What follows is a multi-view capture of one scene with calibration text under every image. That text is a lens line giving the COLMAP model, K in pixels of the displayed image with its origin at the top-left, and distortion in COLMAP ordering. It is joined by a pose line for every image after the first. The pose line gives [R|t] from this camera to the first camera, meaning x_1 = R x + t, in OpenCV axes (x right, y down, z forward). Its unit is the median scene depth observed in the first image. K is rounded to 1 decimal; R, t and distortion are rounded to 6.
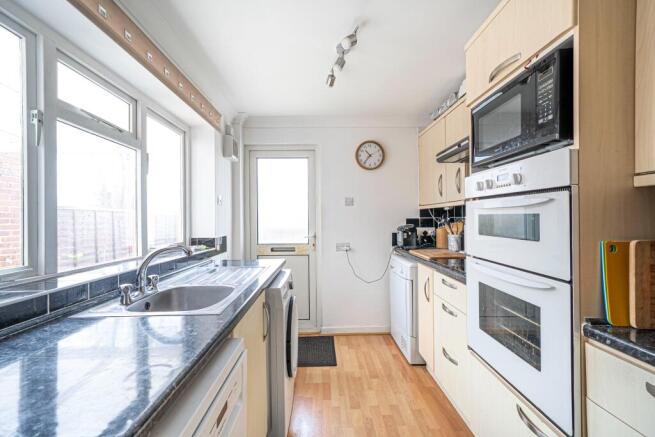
lens RADIAL K [[281.6, 0, 326.3], [0, 281.6, 218.2], [0, 0, 1]] dist [-0.000403, 0.000028]
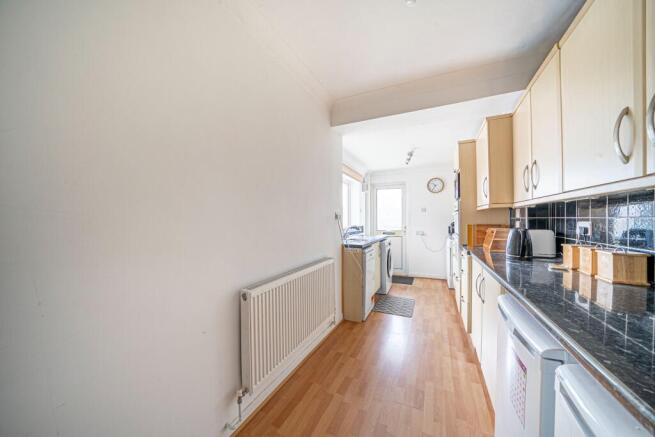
lens RADIAL K [[224.1, 0, 325.6], [0, 224.1, 219.4], [0, 0, 1]] dist [-0.010924, -0.000019]
pose [[0.895551, 0.005928, -0.444919, 0.176426], [-0.003352, 0.999973, 0.006577, -0.000641], [0.444946, -0.004399, 0.895547, -0.747379]]
